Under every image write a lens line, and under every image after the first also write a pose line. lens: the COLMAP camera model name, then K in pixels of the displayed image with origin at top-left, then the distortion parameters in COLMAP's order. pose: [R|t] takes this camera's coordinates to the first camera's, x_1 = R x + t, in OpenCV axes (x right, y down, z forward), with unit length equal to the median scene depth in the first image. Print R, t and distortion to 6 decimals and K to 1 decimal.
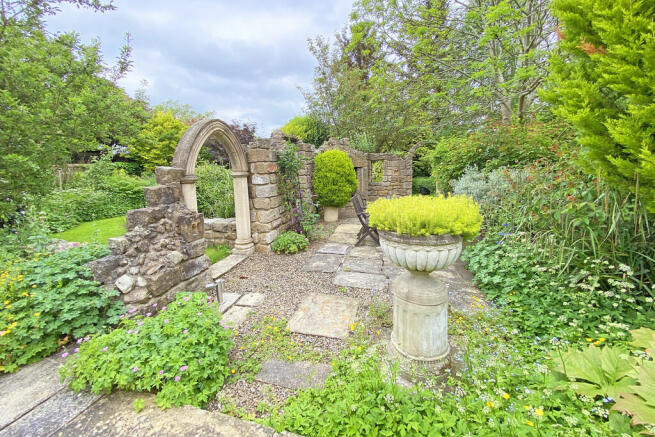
lens RADIAL K [[258.4, 0, 328.6], [0, 258.4, 191.3], [0, 0, 1]] dist [0.012563, -0.016228]
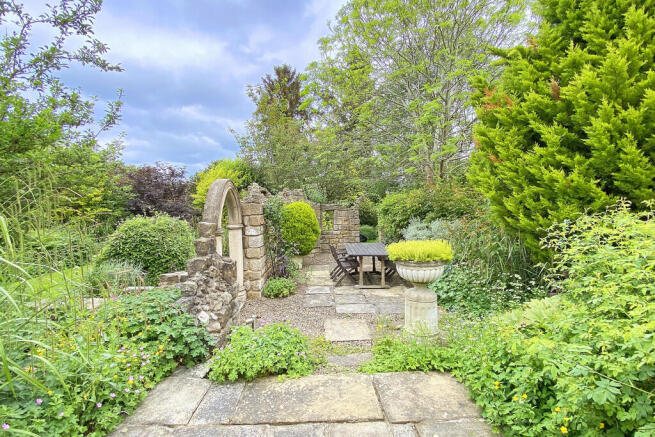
lens RADIAL K [[287.5, 0, 327.5], [0, 287.5, 218.5], [0, 0, 1]] dist [0.001821, -0.000007]
pose [[0.959504, -0.003110, 0.281677, -0.300407], [0.024681, 0.997022, -0.073064, -0.001313], [-0.280611, 0.077057, 0.956724, -0.260556]]
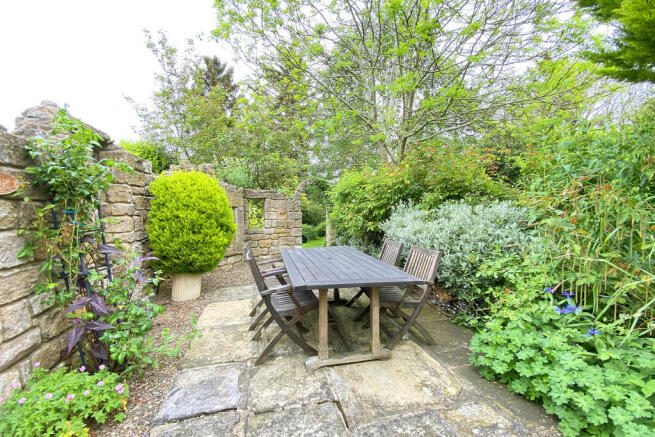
lens RADIAL K [[266.7, 0, 327.5], [0, 266.7, 218.5], [0, 0, 1]] dist [0.013664, -0.016851]
pose [[0.867726, -0.000934, 0.497041, -0.020452], [0.044121, 0.996196, -0.075152, -0.001558], [-0.495080, 0.087141, 0.864466, 0.525964]]
